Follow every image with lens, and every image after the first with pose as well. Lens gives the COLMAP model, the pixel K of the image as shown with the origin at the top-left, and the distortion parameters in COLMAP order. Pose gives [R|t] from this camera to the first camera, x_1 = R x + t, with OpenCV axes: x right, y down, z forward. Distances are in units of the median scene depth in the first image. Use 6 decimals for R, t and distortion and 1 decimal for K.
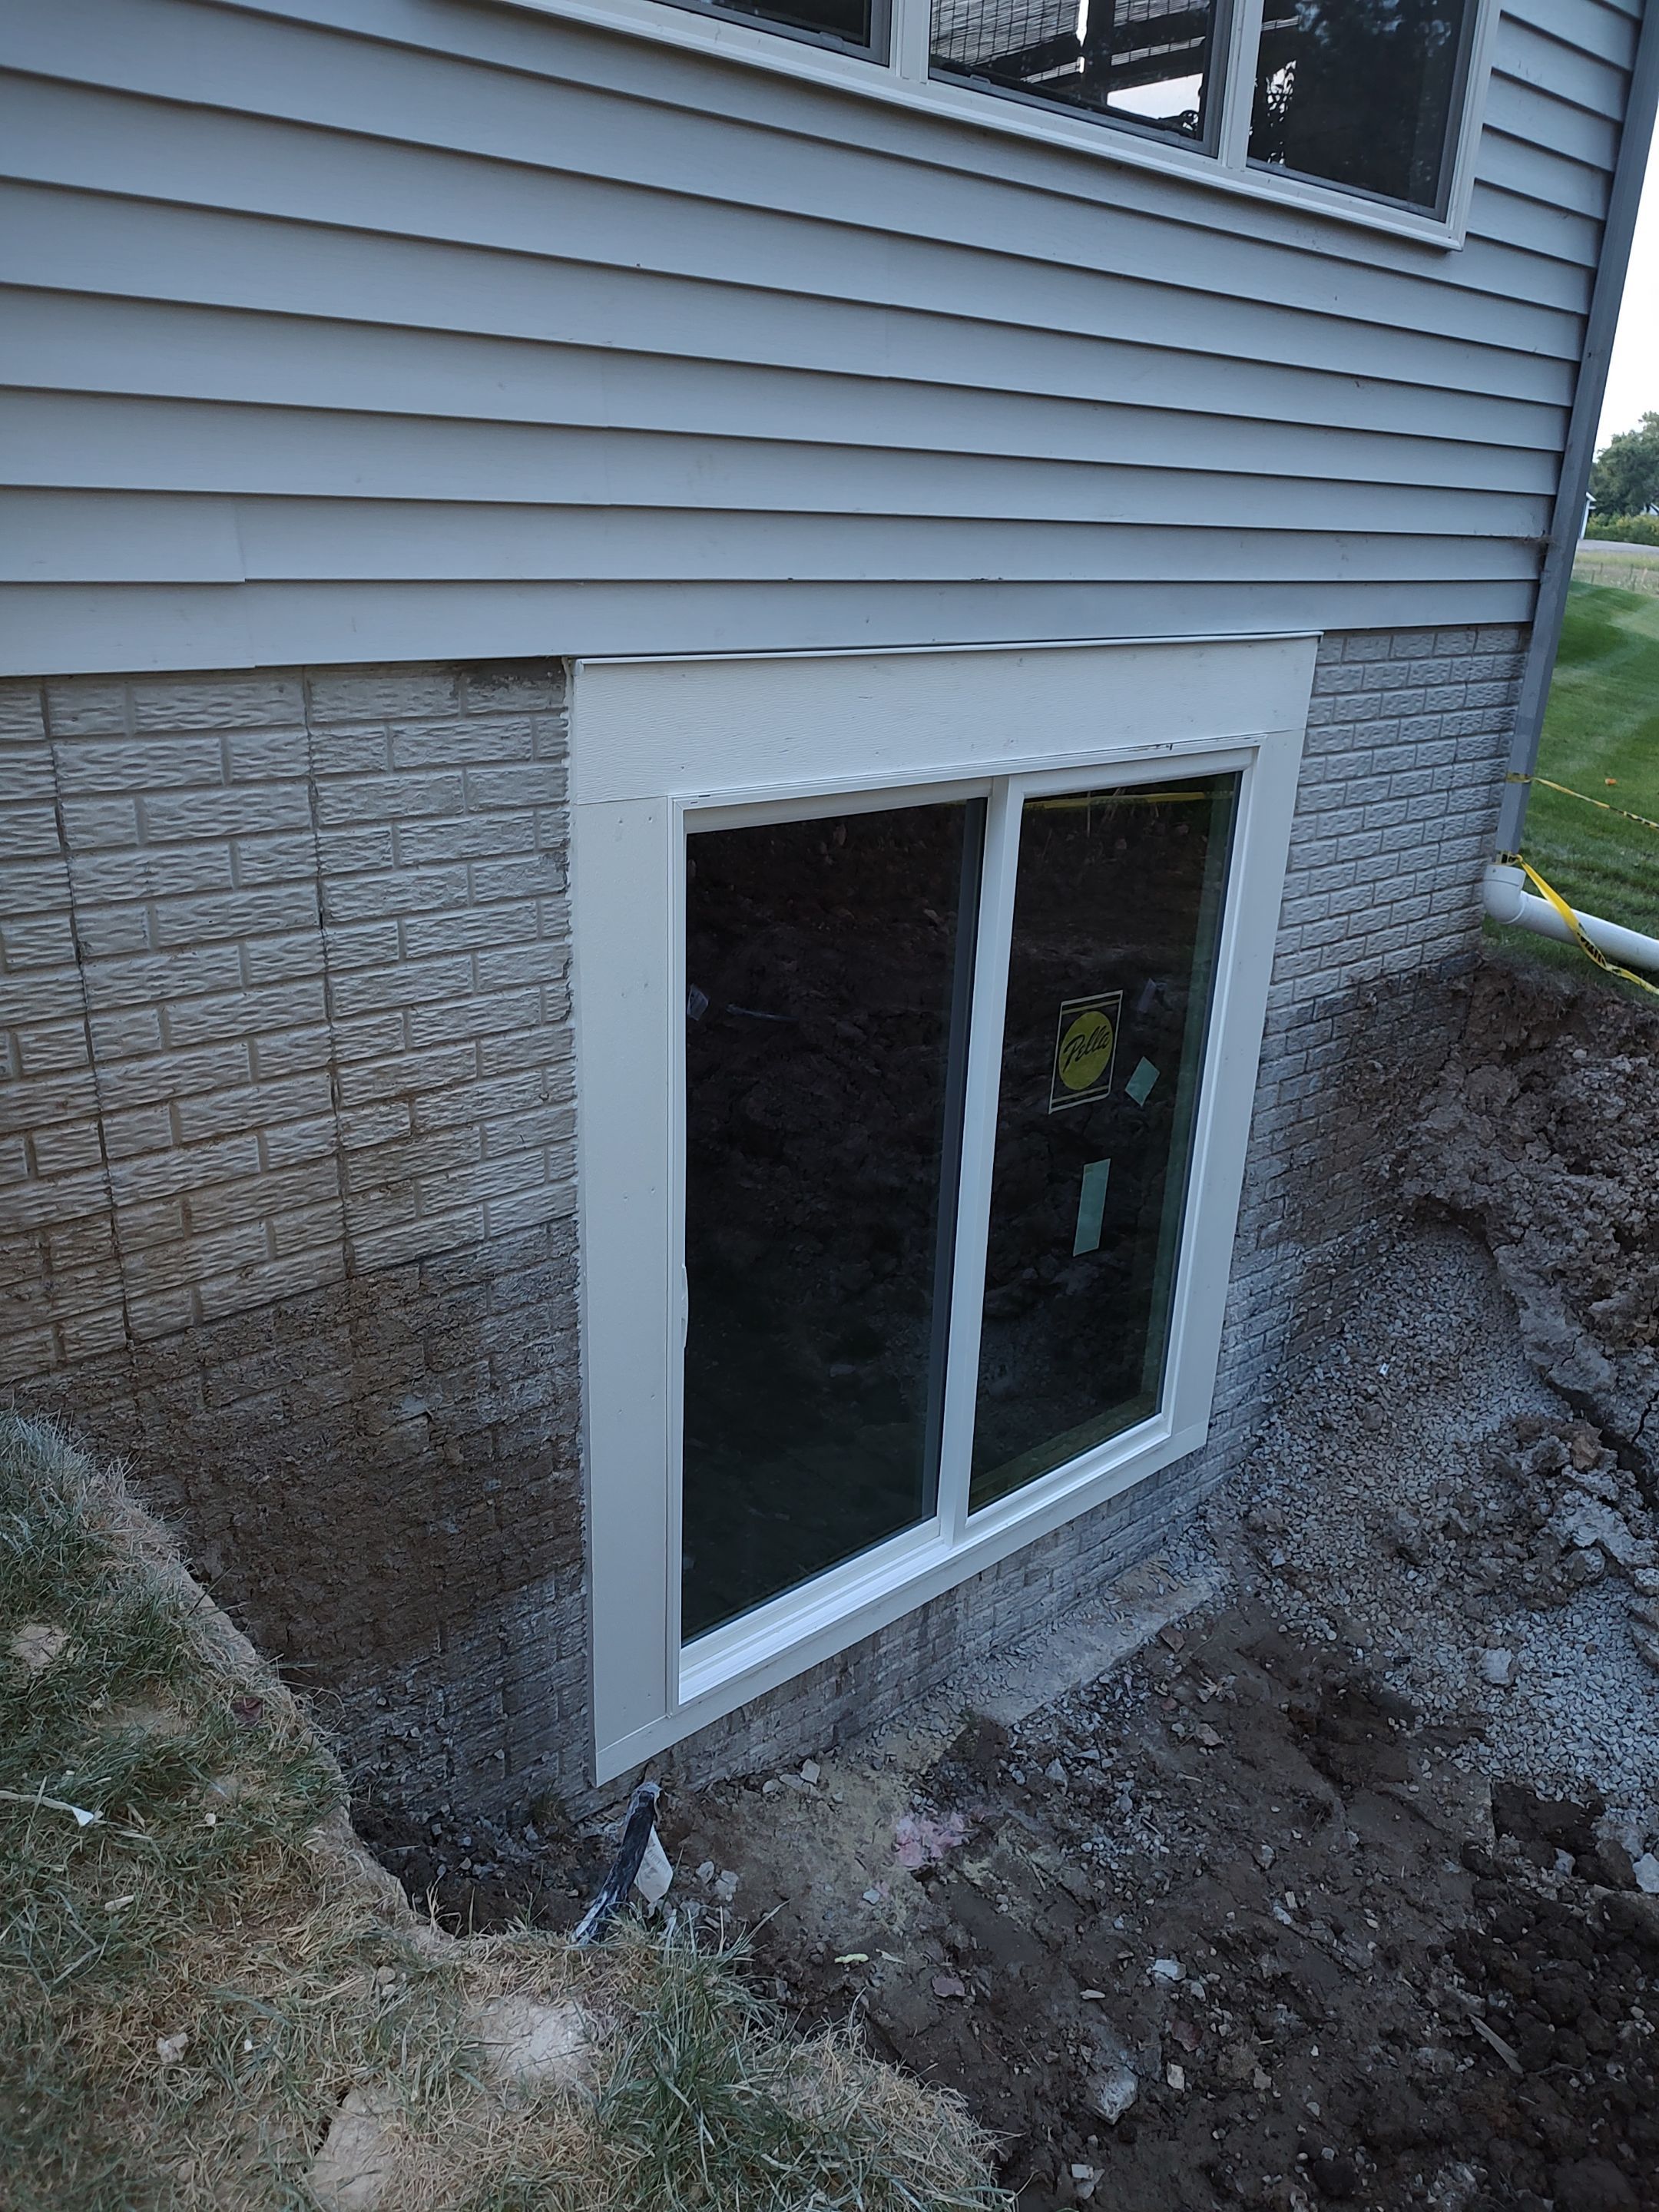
lens RADIAL K [[1581.6, 0, 836.4], [0, 1581.6, 1090.9], [0, 0, 1]] dist [0.030145, -0.026139]
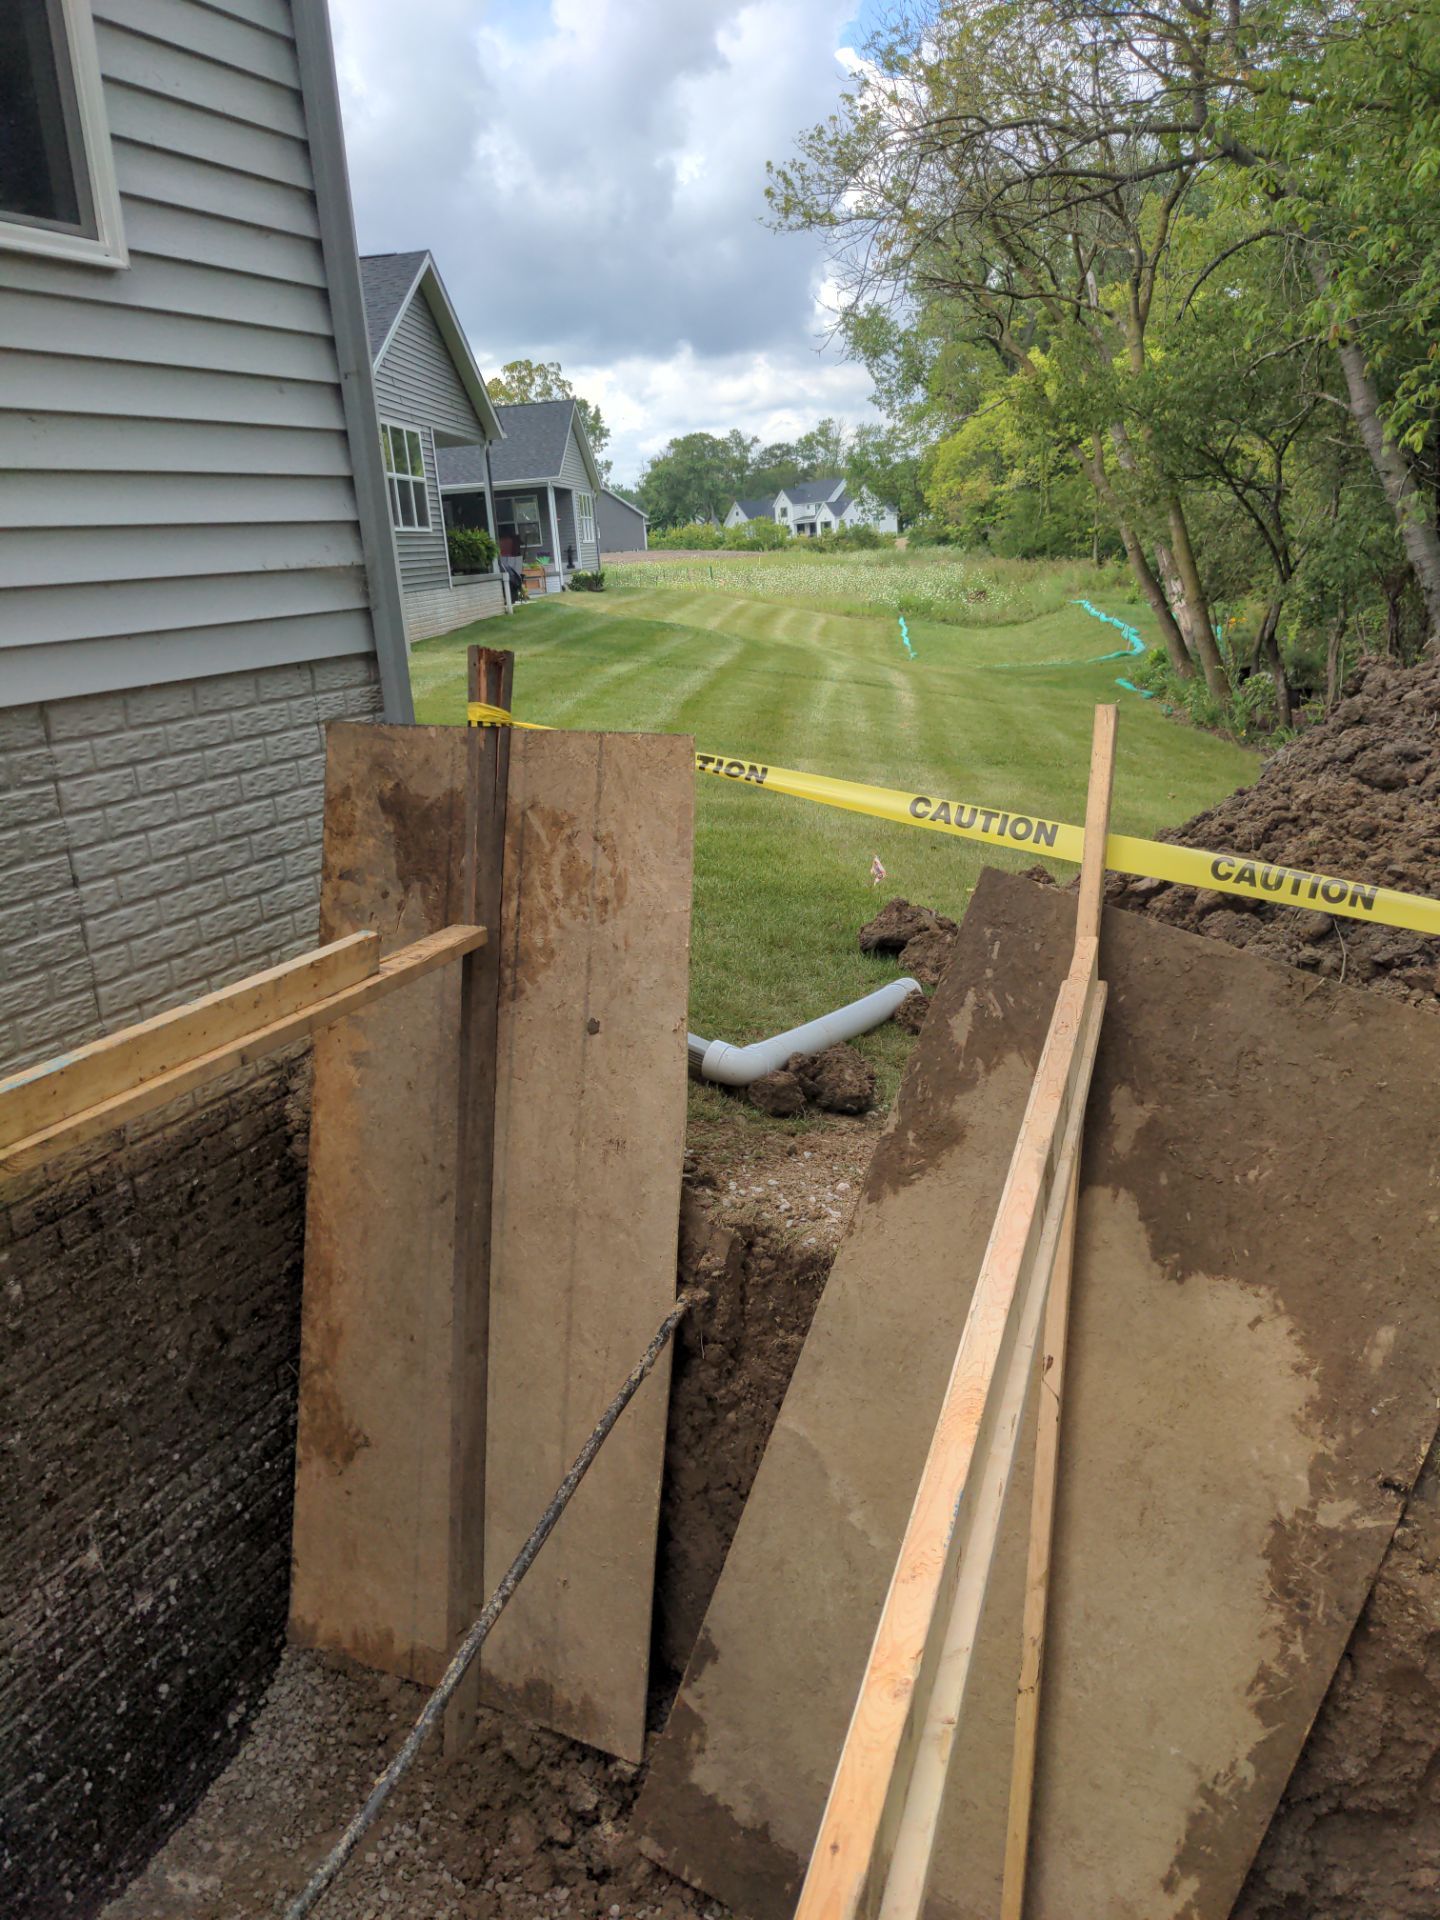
lens RADIAL K [[1517.9, 0, 713.3], [0, 1517.9, 981.9], [0, 0, 1]] dist [0.053510, -0.079789]
pose [[0.892858, -0.220330, 0.392758, 0.362425], [0.250905, 0.967619, -0.027567, -0.046052], [-0.373966, 0.123159, 0.919229, 0.187846]]
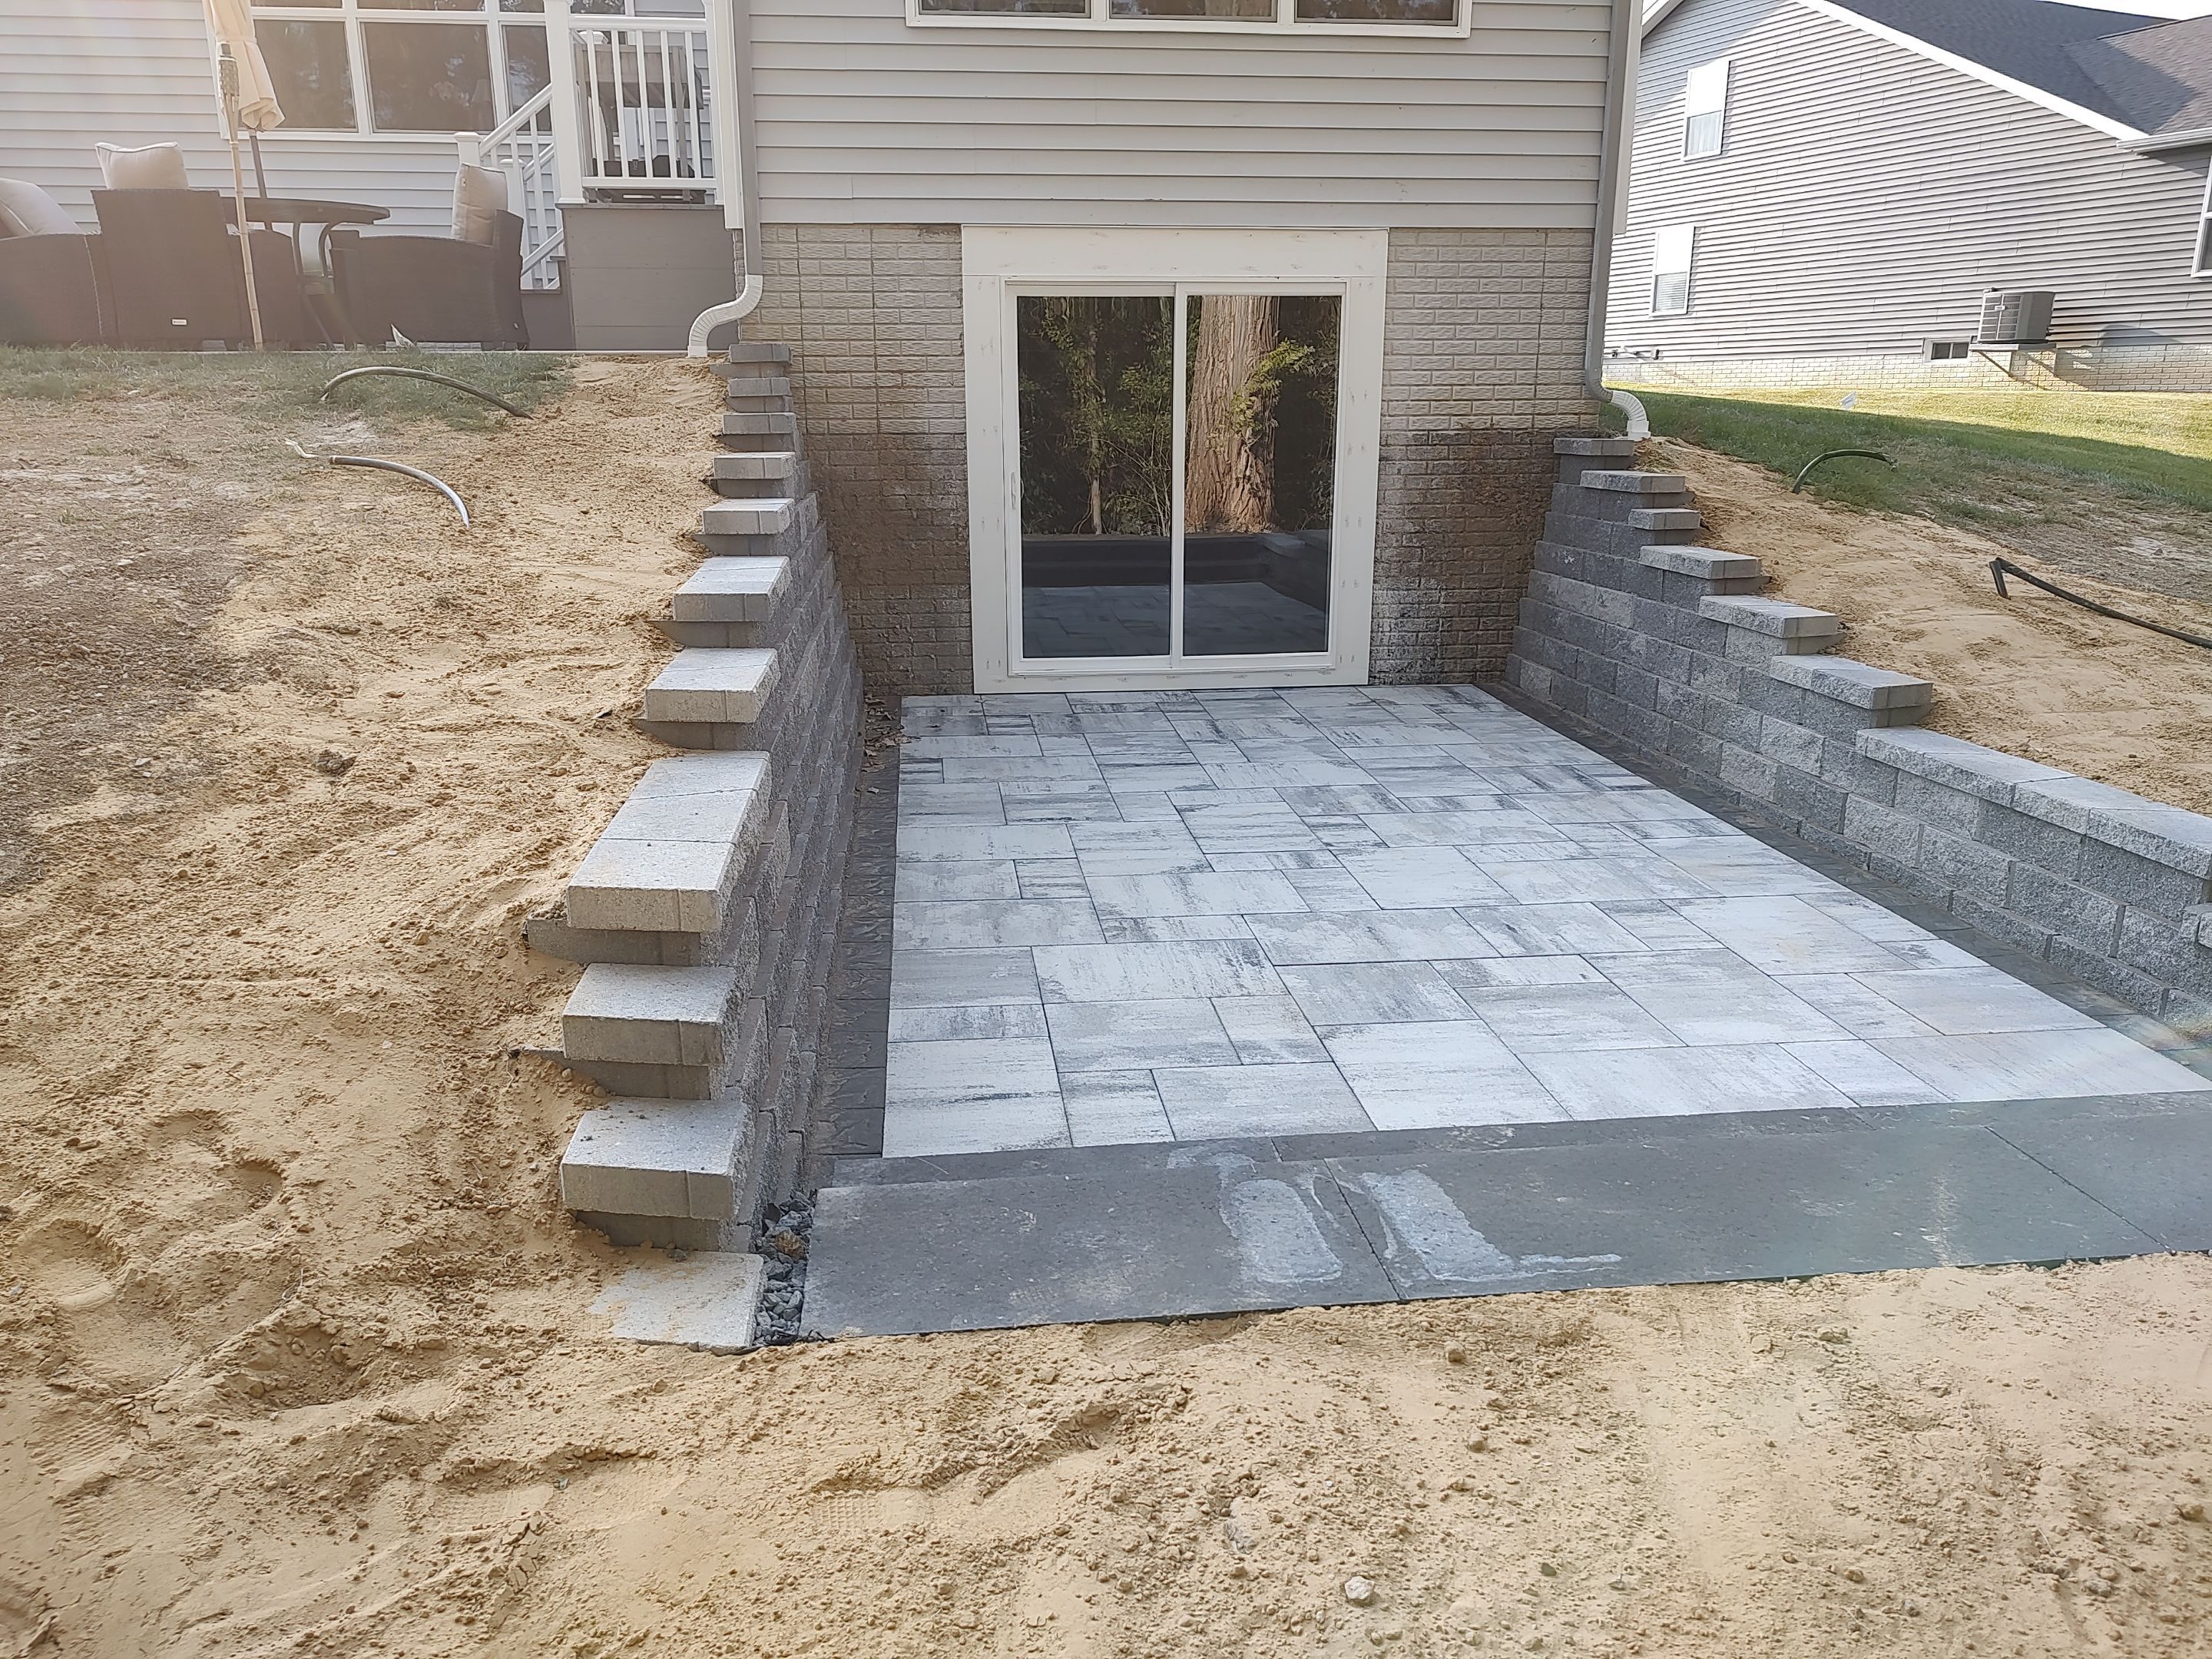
lens RADIAL K [[1581.6, 0, 1089.0], [0, 1581.6, 823.8], [0, 0, 1]] dist [0.030145, -0.026139]
pose [[0.815334, 0.109956, -0.568454, 1.769425], [-0.168025, 0.984485, -0.050569, 0.908818], [0.554074, 0.136746, 0.821160, -1.129468]]
